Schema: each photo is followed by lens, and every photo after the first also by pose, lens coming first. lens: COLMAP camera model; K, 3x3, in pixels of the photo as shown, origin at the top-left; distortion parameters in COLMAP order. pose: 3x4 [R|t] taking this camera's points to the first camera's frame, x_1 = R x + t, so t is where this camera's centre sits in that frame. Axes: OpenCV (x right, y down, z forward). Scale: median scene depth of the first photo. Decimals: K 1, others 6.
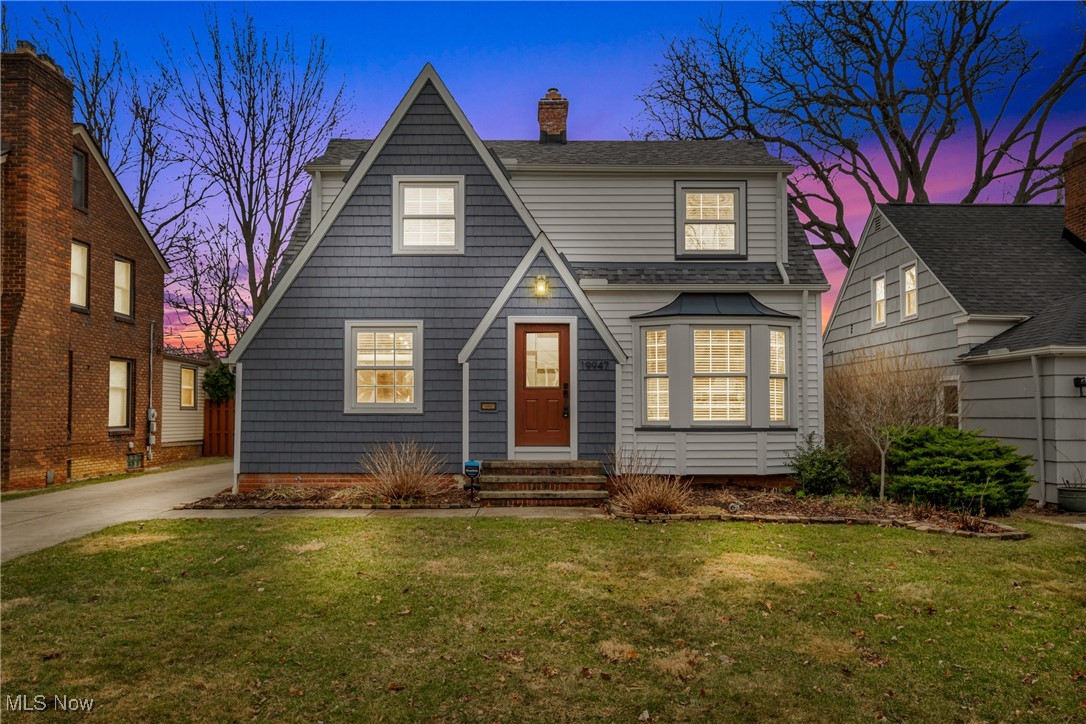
lens RADIAL K [[793.0, 0, 543.2], [0, 793.0, 382.3], [0, 0, 1]] dist [0.001253, 0.003211]
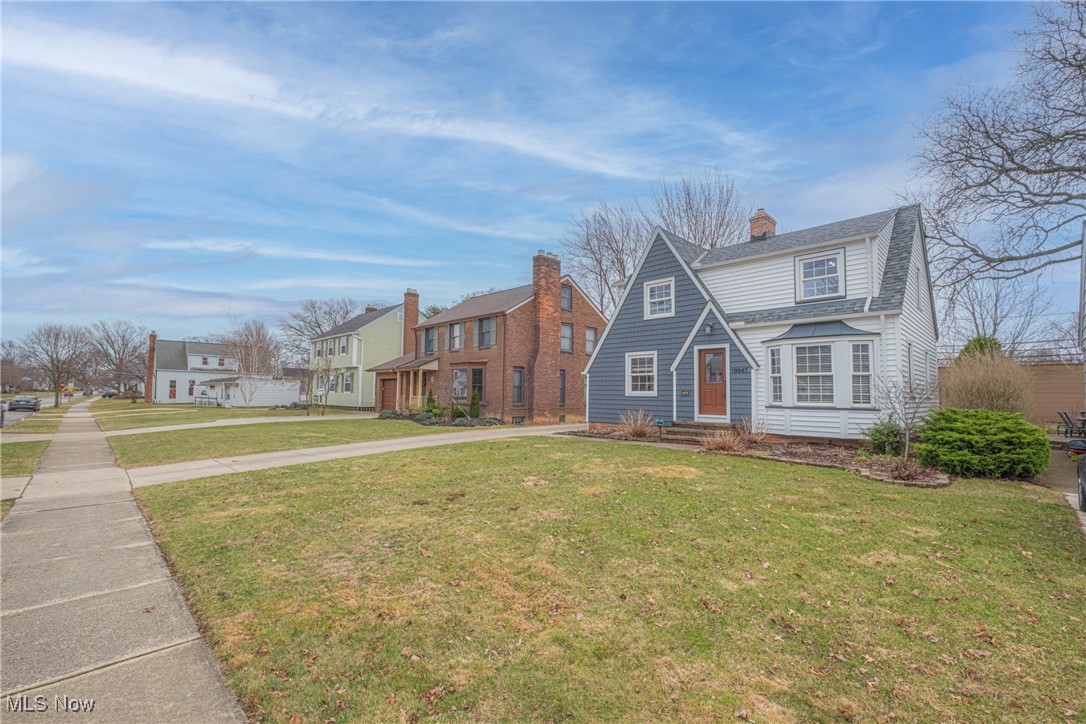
lens RADIAL K [[473.5, 0, 550.4], [0, 473.5, 364.2], [0, 0, 1]] dist [0.002107, -0.000471]
pose [[0.702797, -0.039059, -0.710317, 0.519320], [0.015093, 0.999085, -0.040005, 0.000981], [0.711230, 0.017394, 0.702744, -0.051450]]
